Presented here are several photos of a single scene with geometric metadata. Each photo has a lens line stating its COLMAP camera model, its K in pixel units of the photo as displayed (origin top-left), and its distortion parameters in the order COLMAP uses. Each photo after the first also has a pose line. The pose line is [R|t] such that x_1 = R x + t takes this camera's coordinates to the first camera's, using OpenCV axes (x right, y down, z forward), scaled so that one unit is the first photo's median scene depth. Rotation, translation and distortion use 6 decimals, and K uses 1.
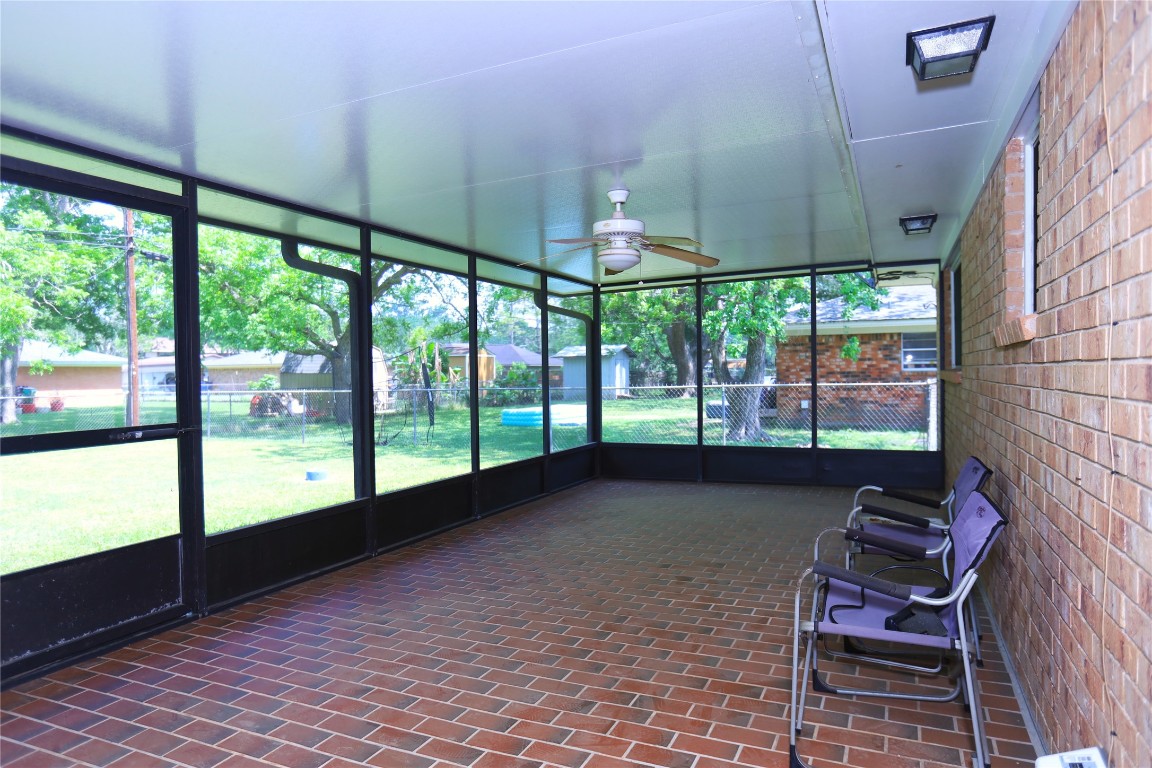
lens RADIAL K [[763.5, 0, 573.2], [0, 763.5, 387.5], [0, 0, 1]] dist [-0.046387, 0.002979]
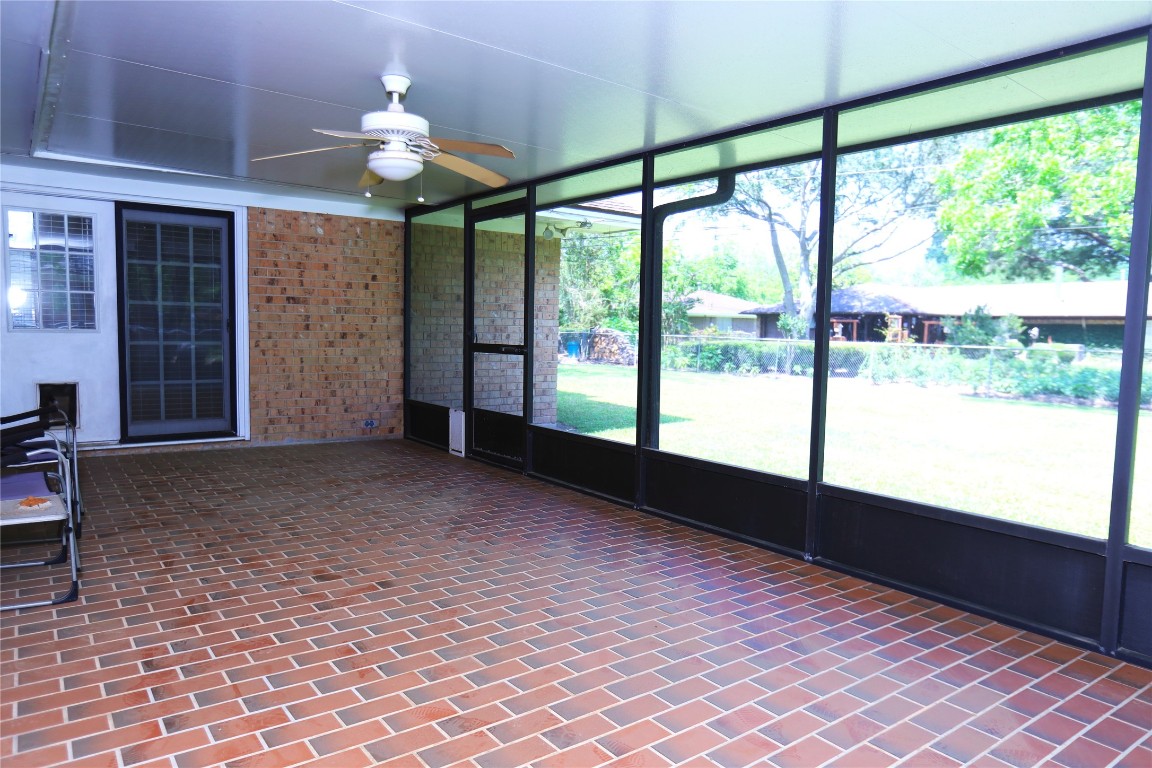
lens RADIAL K [[763.5, 0, 573.2], [0, 763.5, 387.5], [0, 0, 1]] dist [-0.046387, 0.002979]
pose [[-0.497537, 0.074200, -0.864264, 0.660266], [-0.028254, 0.994420, 0.101639, -0.025151], [0.866983, 0.074988, -0.492664, 1.556606]]
